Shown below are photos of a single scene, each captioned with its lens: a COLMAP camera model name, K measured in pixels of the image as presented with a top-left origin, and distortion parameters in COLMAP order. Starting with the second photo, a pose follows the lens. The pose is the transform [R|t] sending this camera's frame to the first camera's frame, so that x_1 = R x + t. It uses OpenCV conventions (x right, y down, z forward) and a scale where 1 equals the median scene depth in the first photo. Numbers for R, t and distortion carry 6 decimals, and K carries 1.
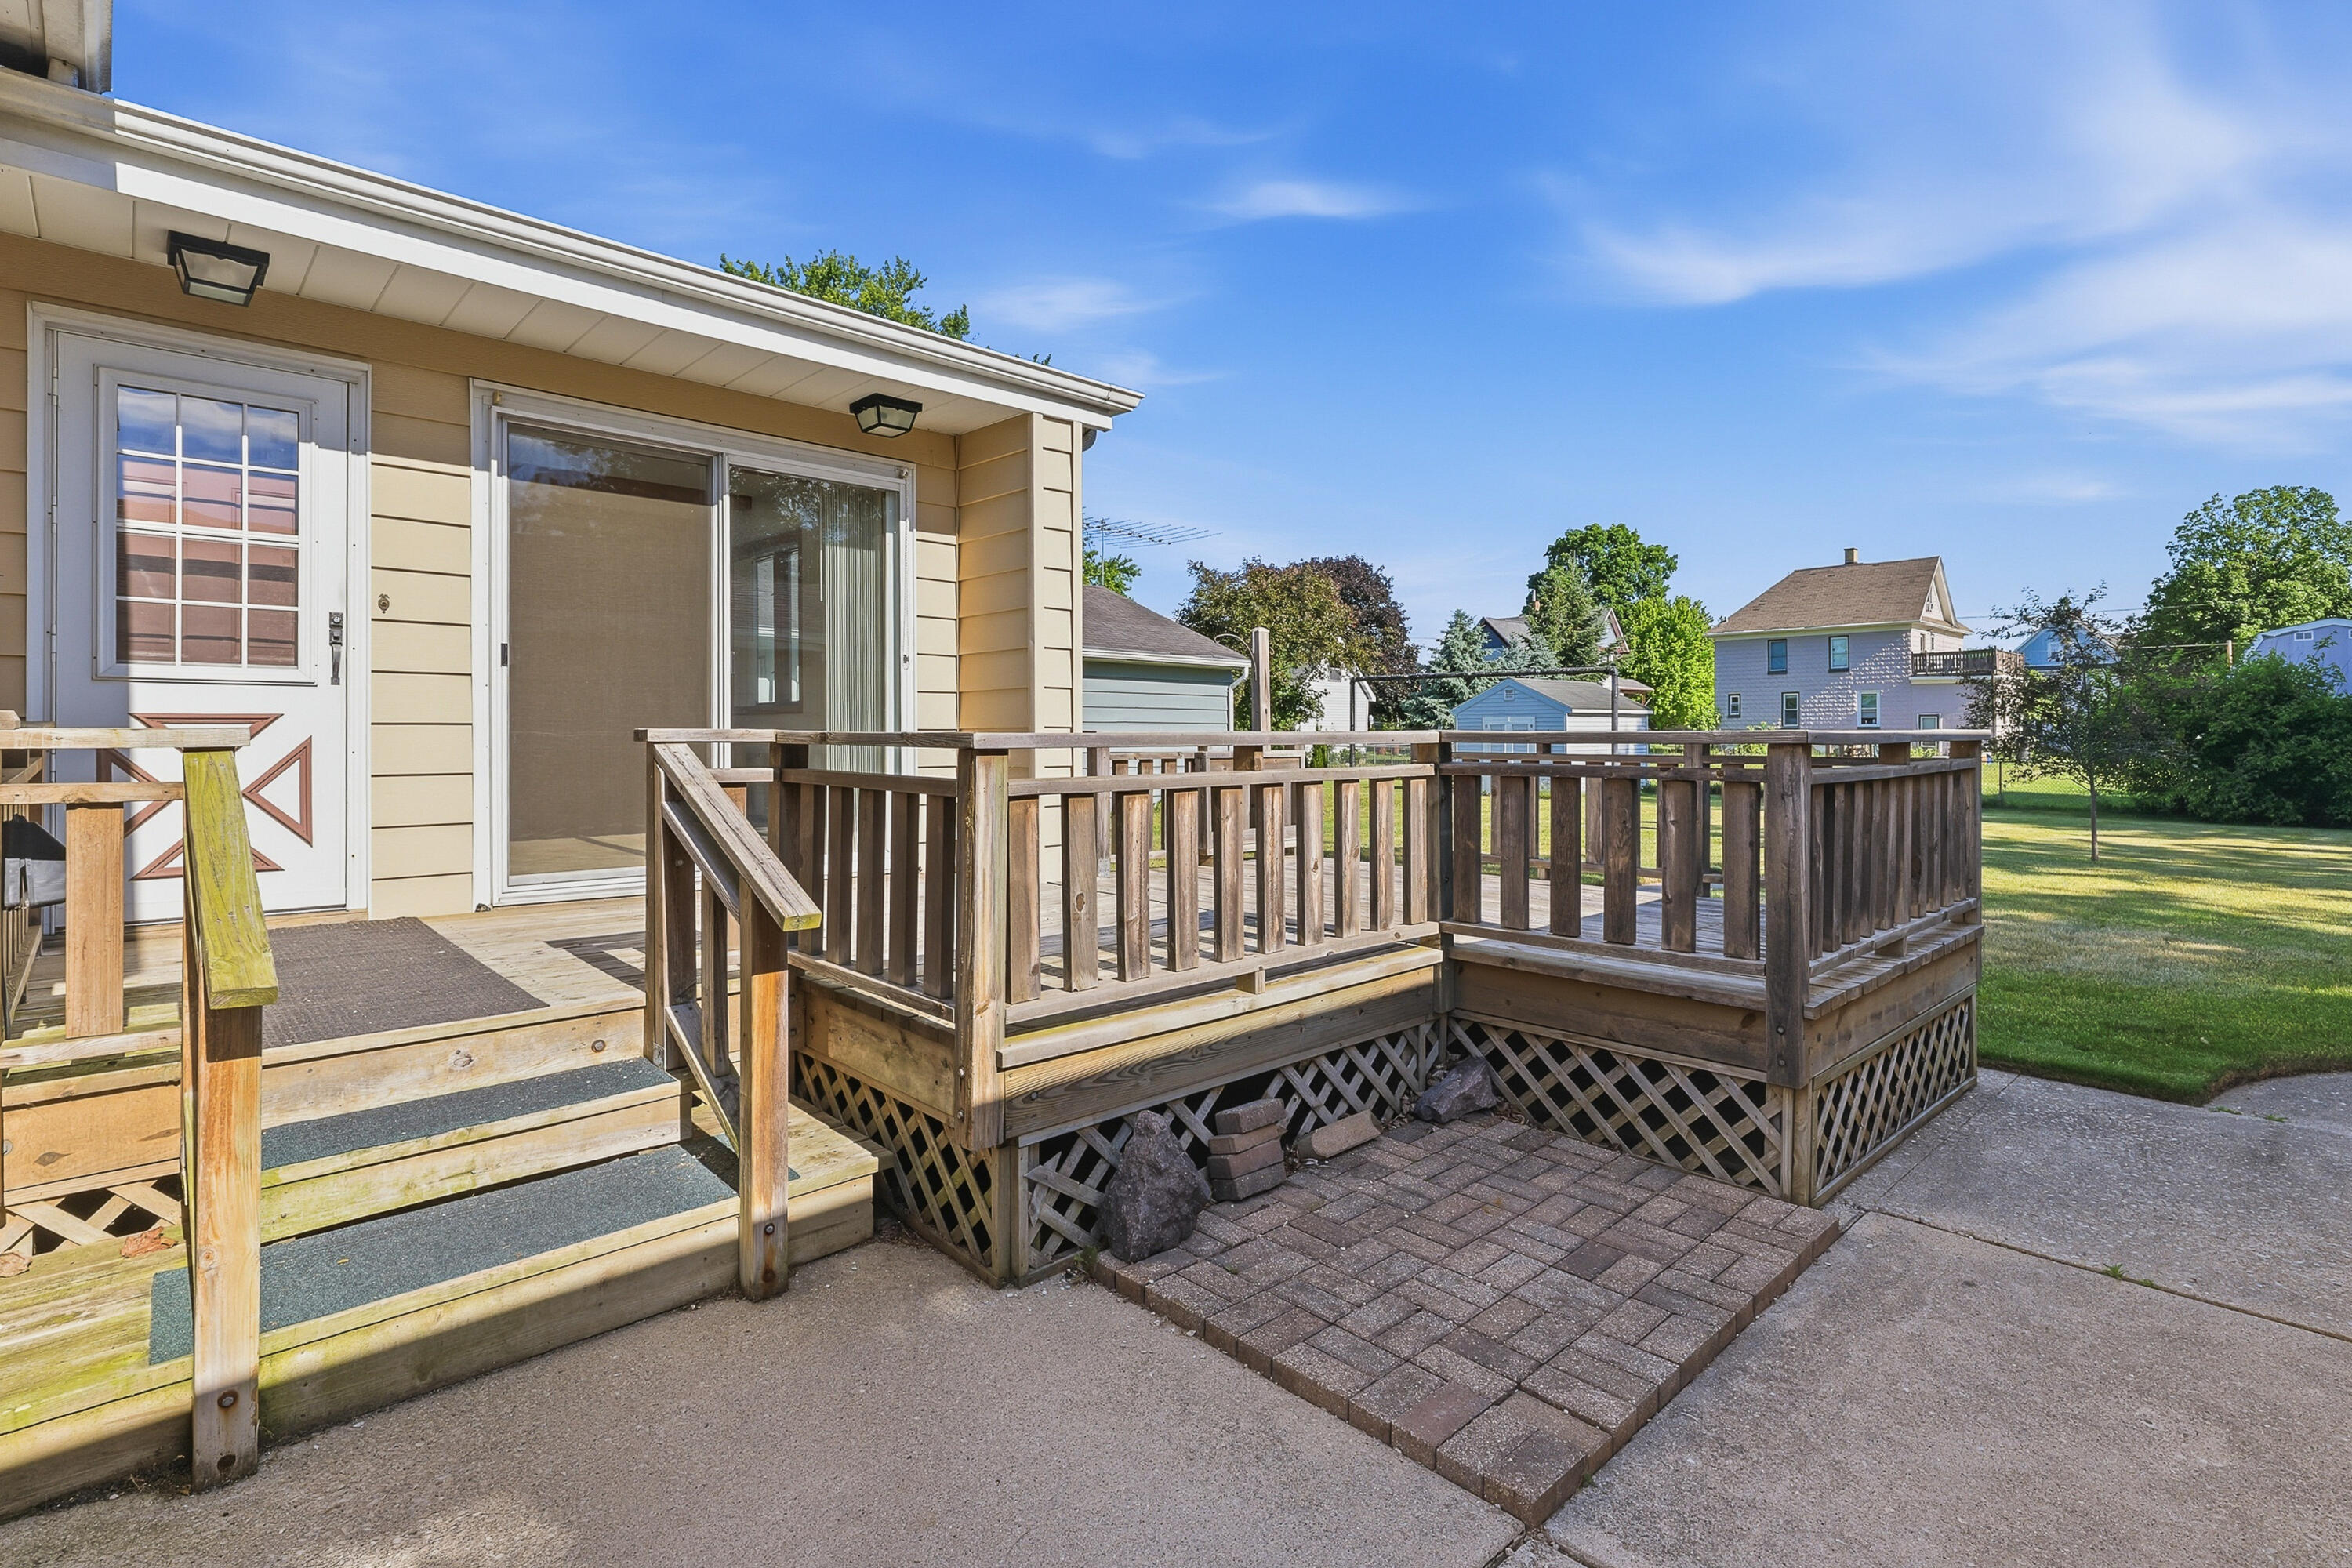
lens RADIAL K [[1096.6, 0, 1171.2], [0, 1096.6, 732.0], [0, 0, 1]] dist [0.002921, -0.000100]
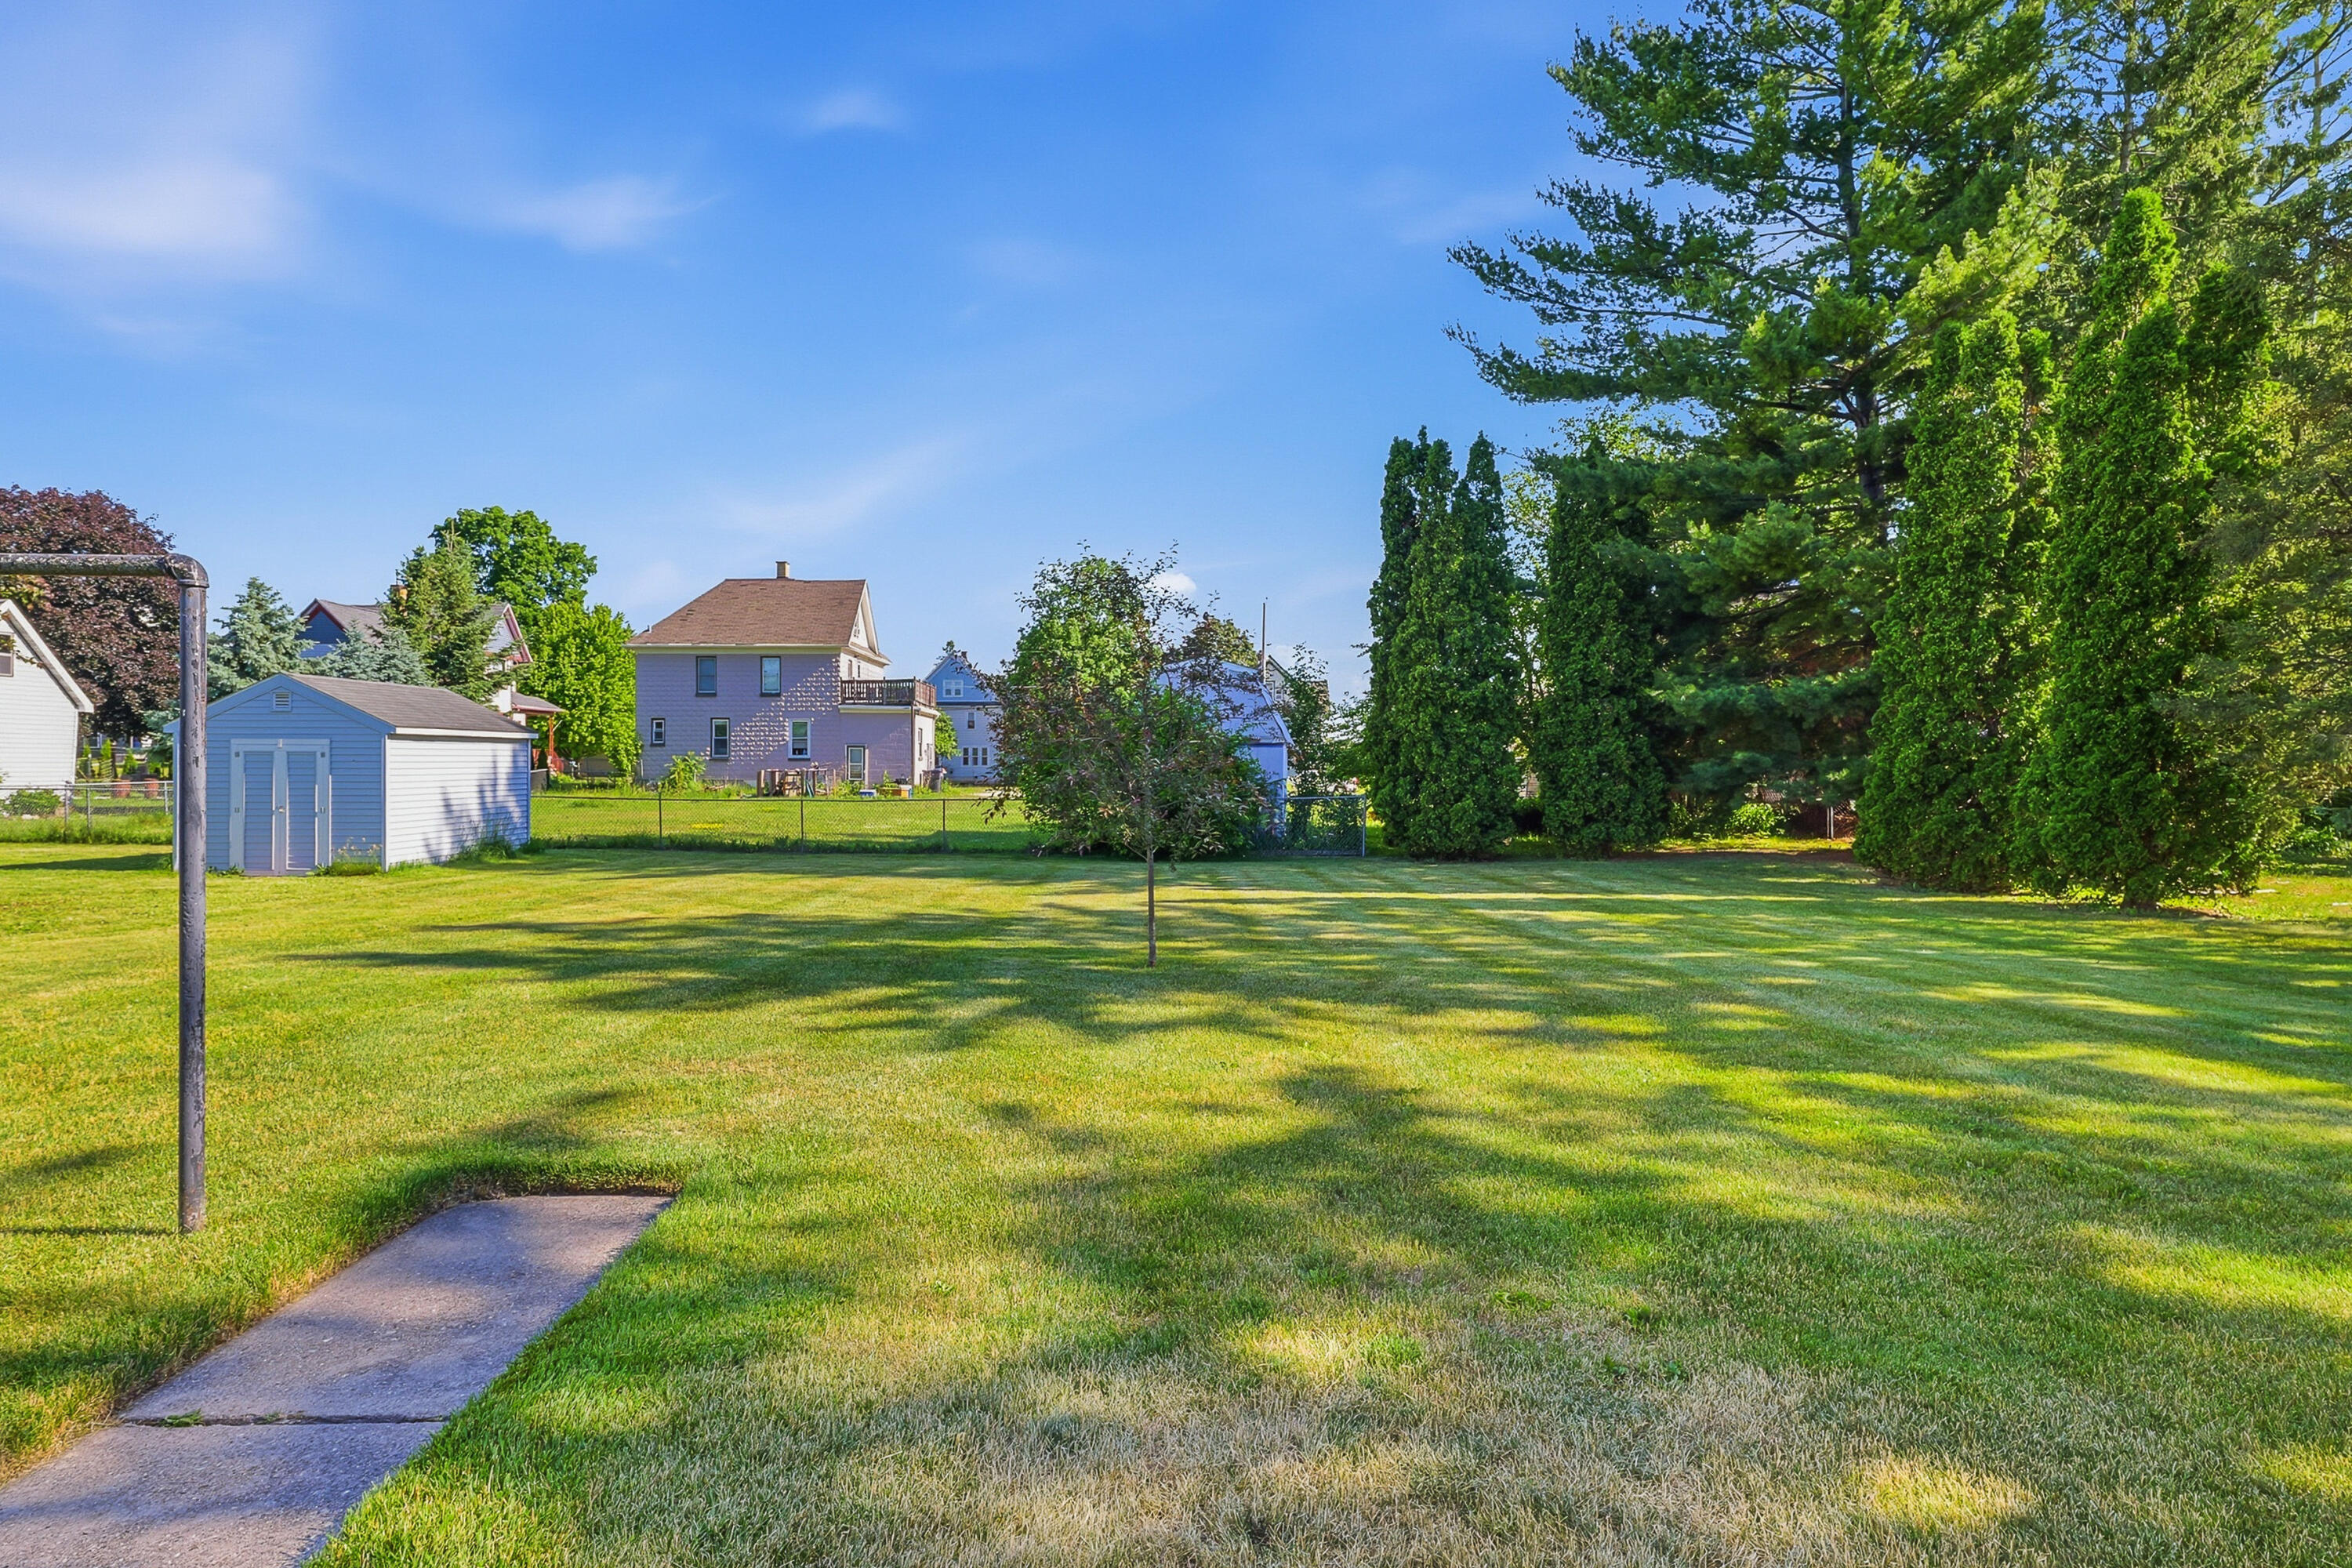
lens RADIAL K [[1184.5, 0, 1166.4], [0, 1184.5, 771.9], [0, 0, 1]] dist [-0.003691, -0.000138]
pose [[0.640613, -0.003799, 0.767855, 0.066382], [-0.002832, 0.999969, 0.007311, -0.001088], [-0.767859, -0.006858, 0.640582, 0.121306]]
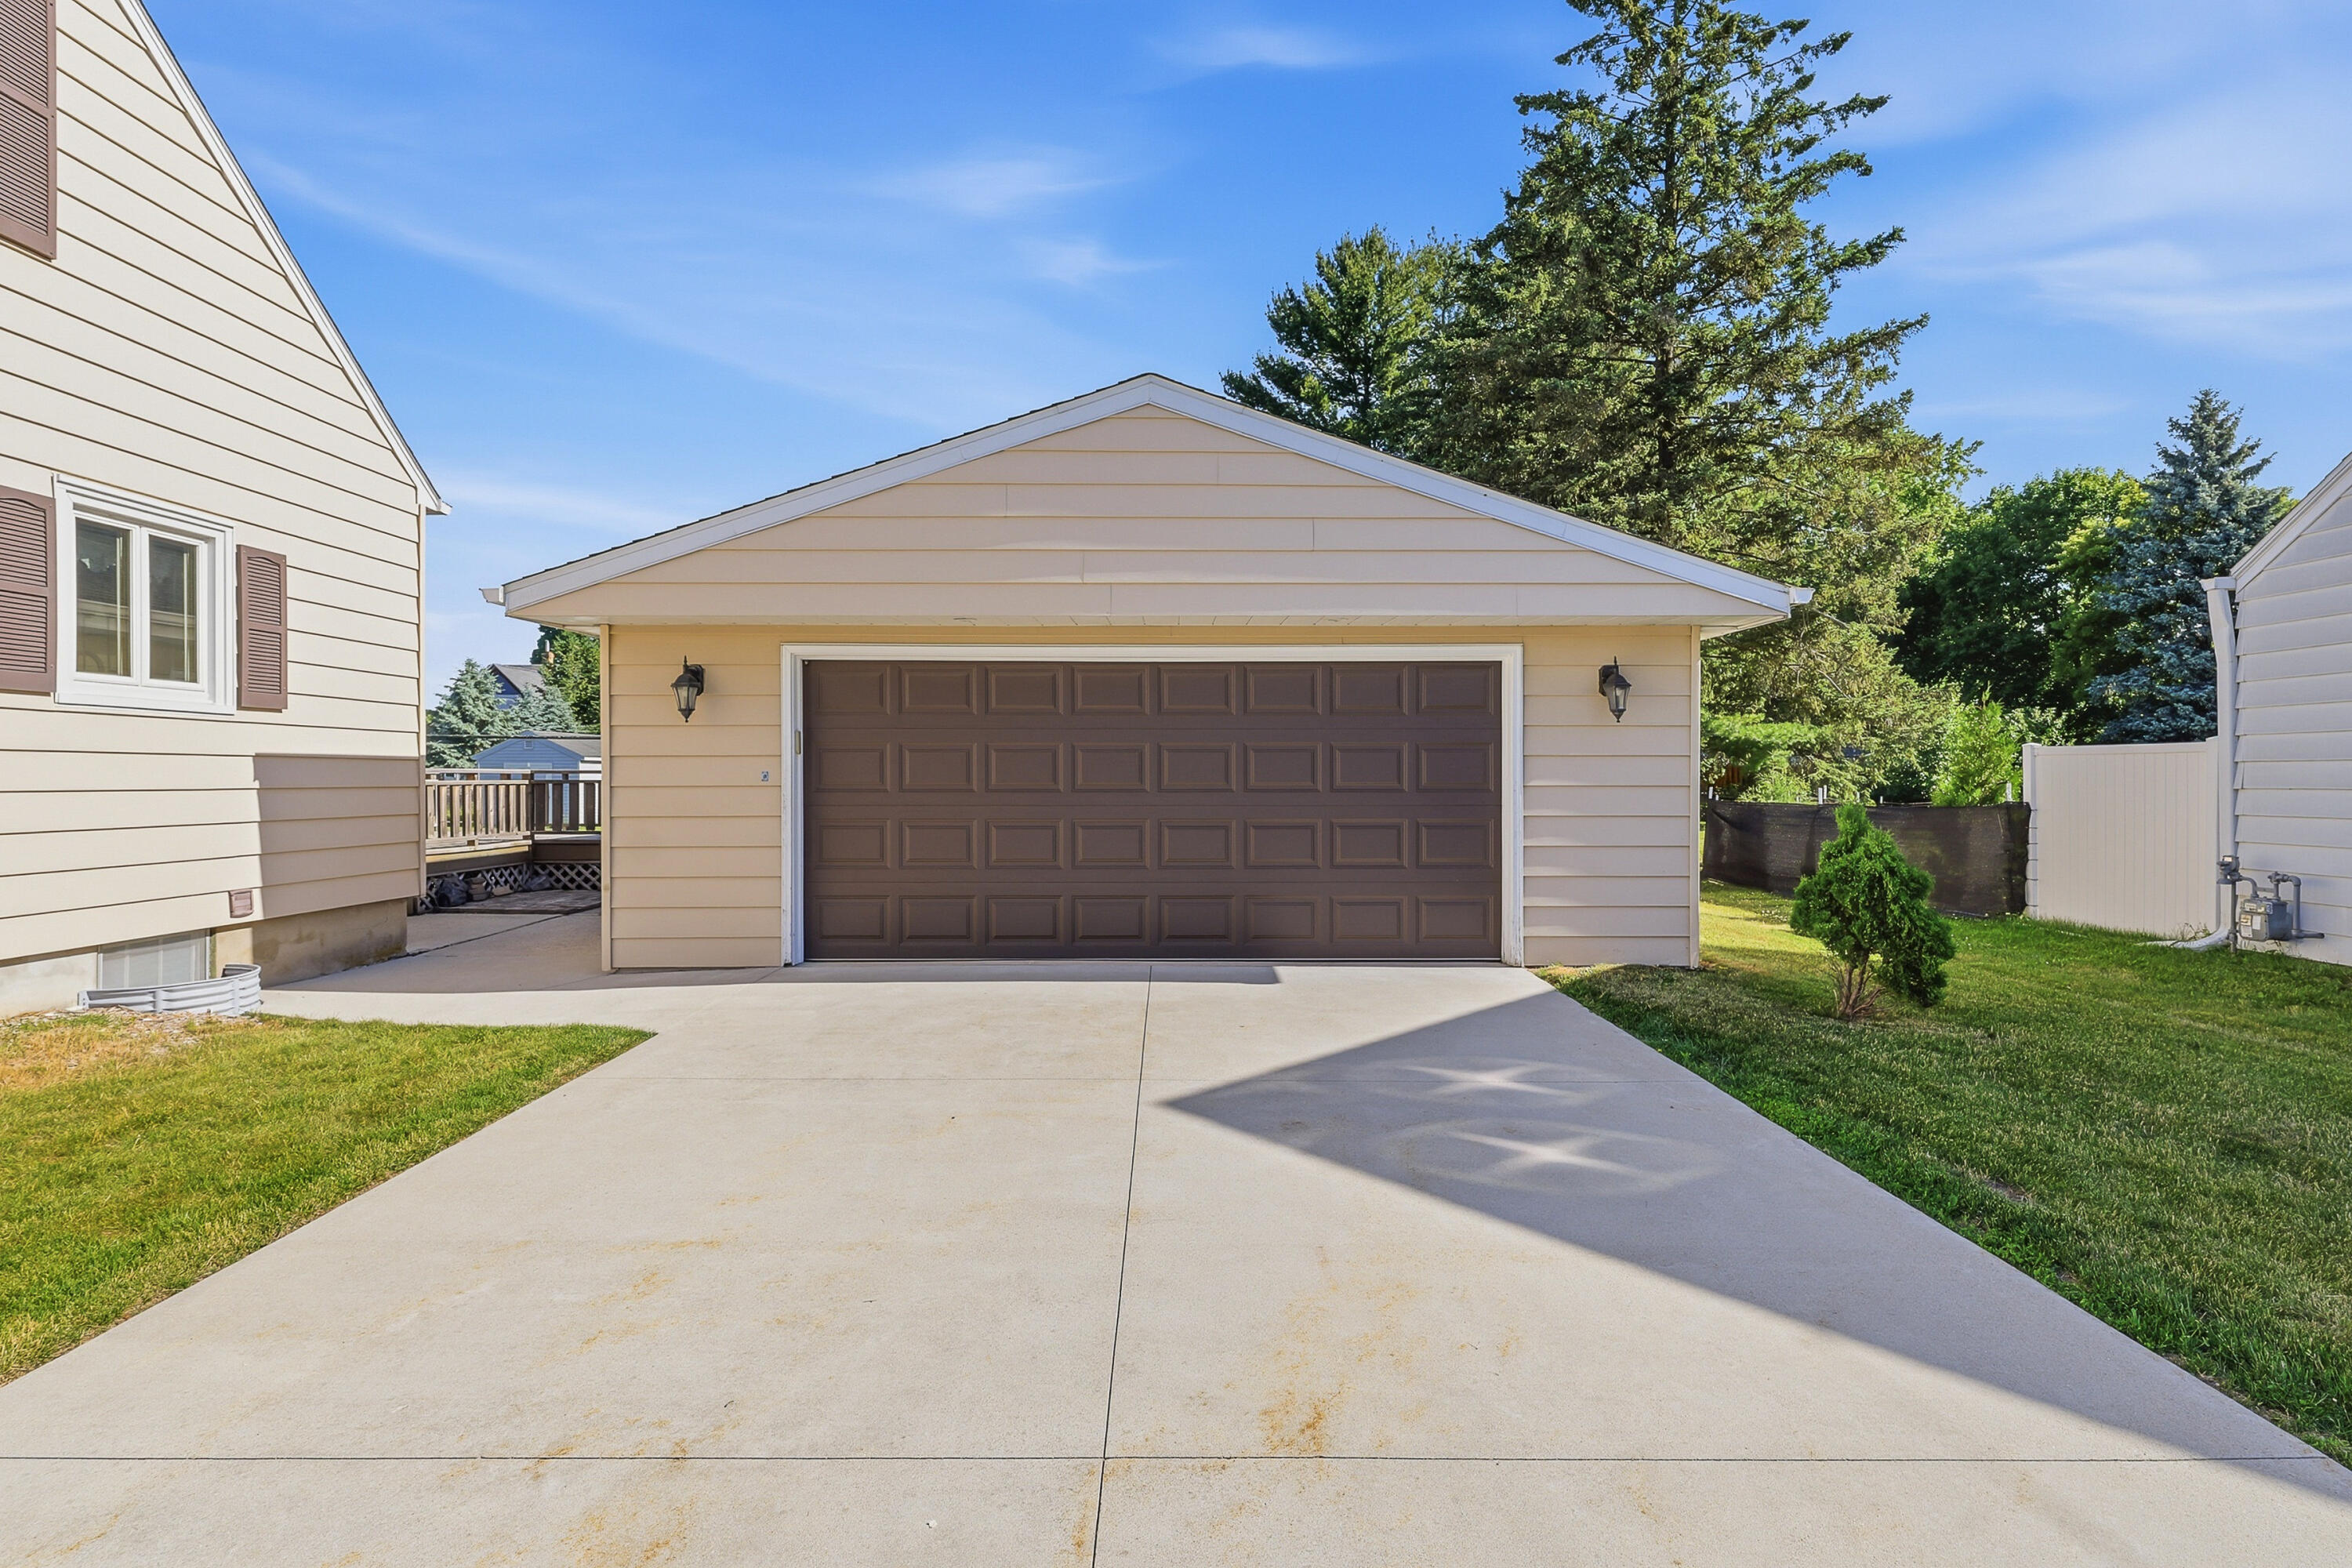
lens RADIAL K [[1096.6, 0, 1183.6], [0, 1096.6, 781.0], [0, 0, 1]] dist [0.002921, -0.000100]
pose [[0.662608, -0.004247, 0.748954, -0.069696], [0.001767, 0.999990, 0.004108, 0.001764], [-0.748964, -0.001398, 0.662609, -0.198934]]
